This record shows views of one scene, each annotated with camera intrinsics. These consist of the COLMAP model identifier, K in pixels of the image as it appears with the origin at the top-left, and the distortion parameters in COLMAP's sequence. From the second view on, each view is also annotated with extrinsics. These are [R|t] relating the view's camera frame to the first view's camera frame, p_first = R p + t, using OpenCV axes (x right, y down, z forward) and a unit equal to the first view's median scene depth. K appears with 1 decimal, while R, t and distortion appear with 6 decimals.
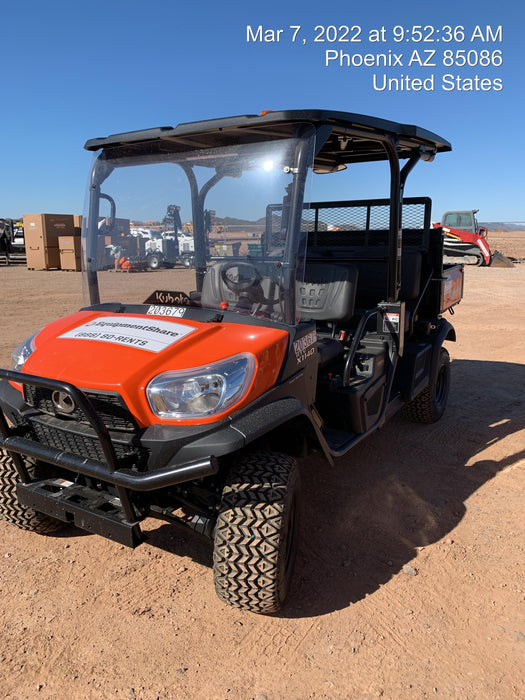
lens RADIAL K [[555.3, 0, 262.5], [0, 555.3, 350.0], [0, 0, 1]] dist [0.045152, -0.000621]
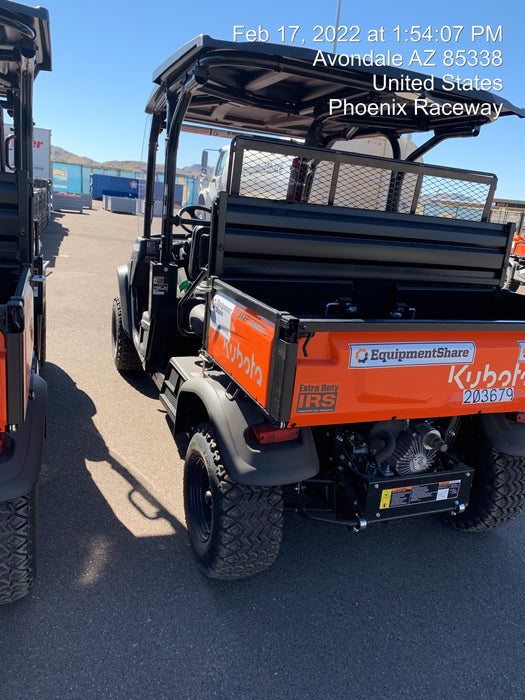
lens RADIAL K [[556.5, 0, 263.6], [0, 556.5, 350.9], [0, 0, 1]] dist [-0.007083, -0.006726]
pose [[-0.600913, 0.182986, -0.778088, 1.073700], [-0.259944, 0.875791, 0.406717, -0.462346], [0.755866, 0.446661, -0.478708, 1.992660]]
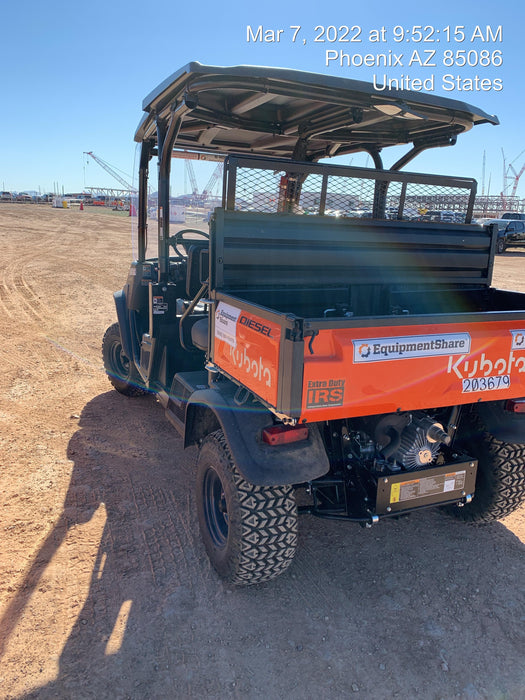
lens RADIAL K [[553.1, 0, 270.3], [0, 553.1, 348.2], [0, 0, 1]] dist [-0.001169, -0.002828]
pose [[-0.569804, 0.185090, -0.800666, 1.105263], [-0.212620, 0.907925, 0.361199, -0.448036], [0.793799, 0.376050, -0.477985, 2.001194]]
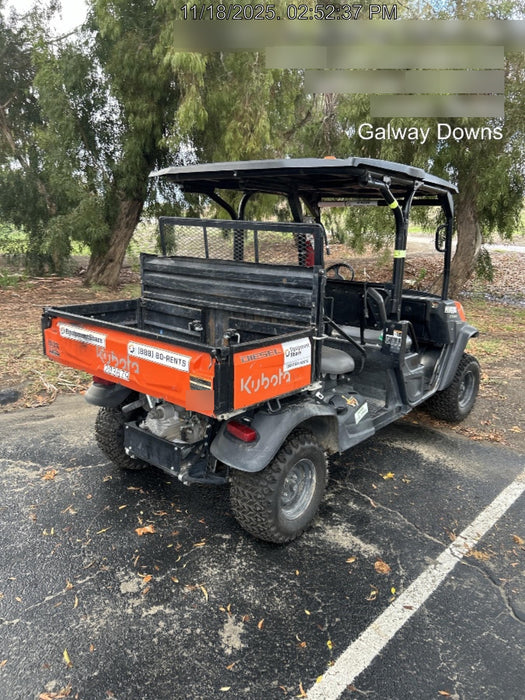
lens RADIAL K [[542.3, 0, 253.1], [0, 542.3, 362.6], [0, 0, 1]] dist [0.001152, -0.005782]
pose [[-0.983015, -0.044564, 0.178032, -0.031306], [0.042220, 0.889137, 0.455689, -0.687324], [-0.178602, 0.455465, -0.872154, 2.740369]]
